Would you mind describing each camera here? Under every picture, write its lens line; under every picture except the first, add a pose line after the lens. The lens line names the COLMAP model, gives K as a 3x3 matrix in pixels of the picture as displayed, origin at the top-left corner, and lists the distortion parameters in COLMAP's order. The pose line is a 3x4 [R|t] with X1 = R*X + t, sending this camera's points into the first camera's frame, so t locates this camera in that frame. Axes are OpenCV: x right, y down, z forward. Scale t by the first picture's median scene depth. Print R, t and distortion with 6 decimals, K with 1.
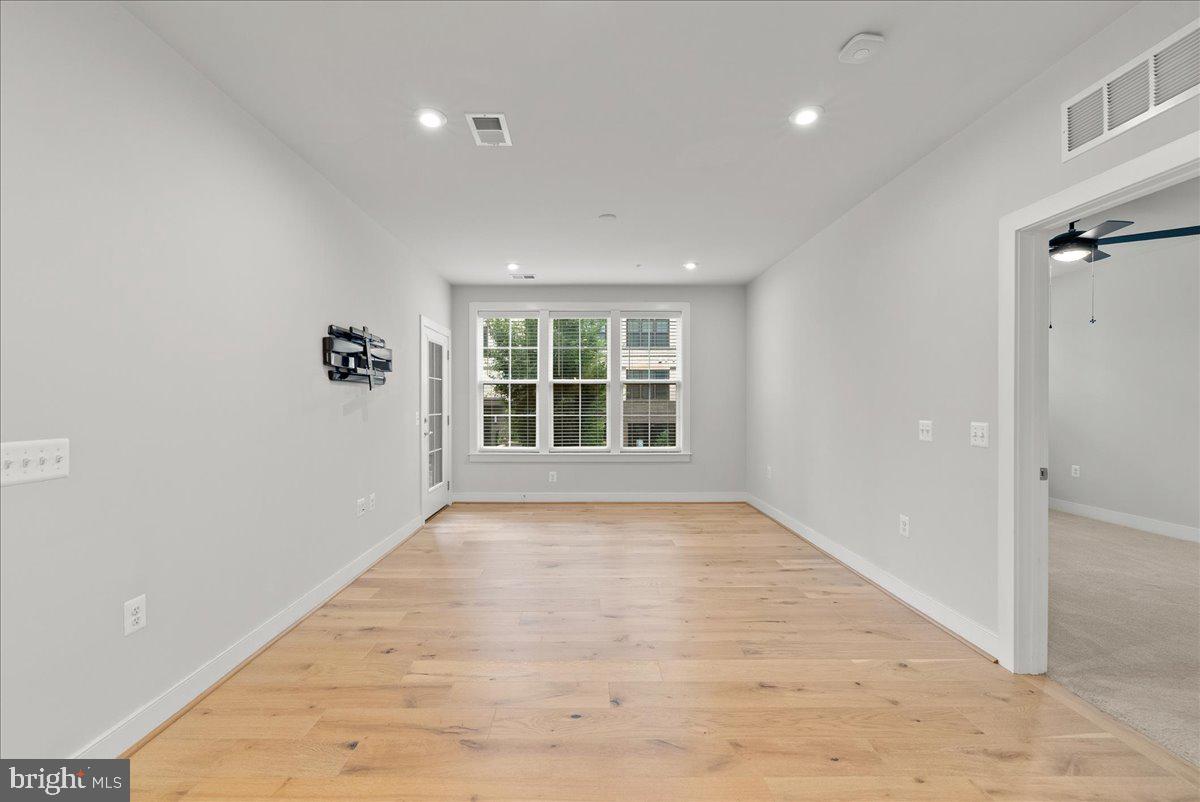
lens RADIAL K [[494.7, 0, 593.9], [0, 494.7, 405.1], [0, 0, 1]] dist [-0.001089, -0.000461]
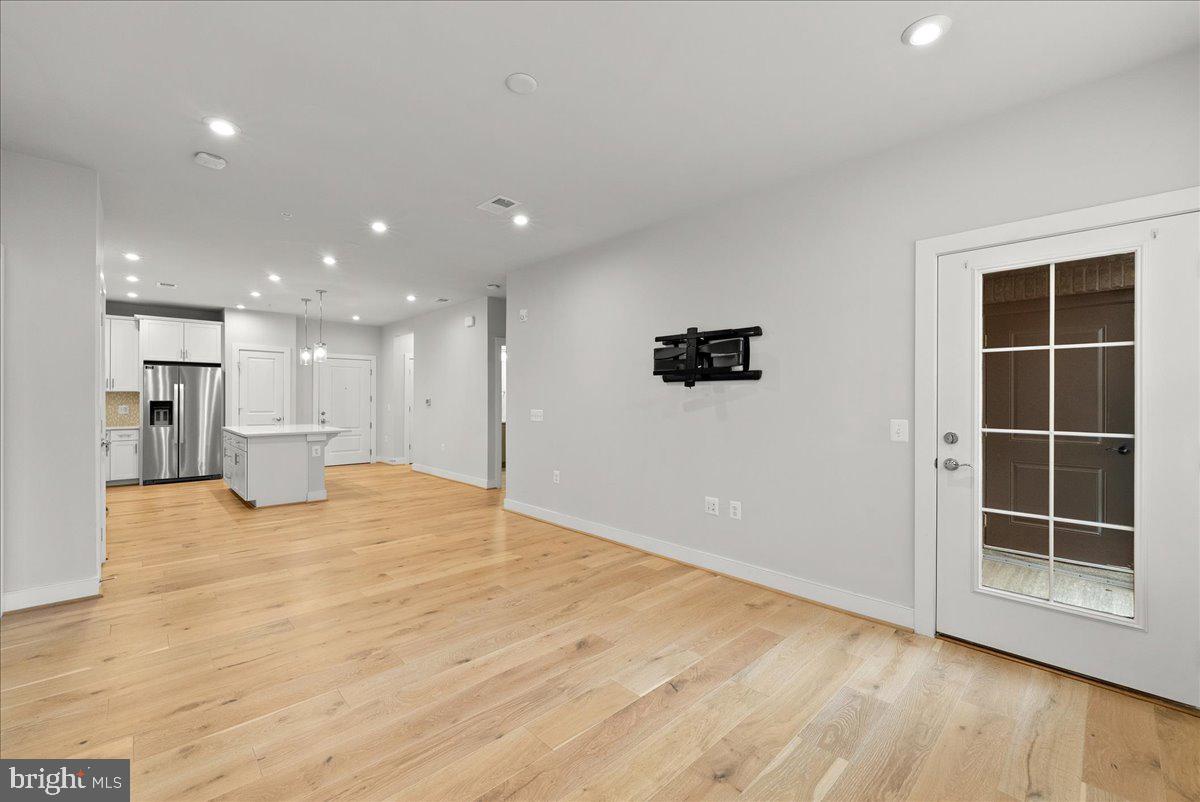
lens RADIAL K [[500.1, 0, 600.0], [0, 500.1, 401.0], [0, 0, 1]] dist [-0.001318, -0.000191]
pose [[-0.736487, 0.001548, -0.676450, 0.500834], [-0.007878, 0.999910, 0.010865, -0.016899], [0.676406, 0.013331, -0.736408, 2.110874]]
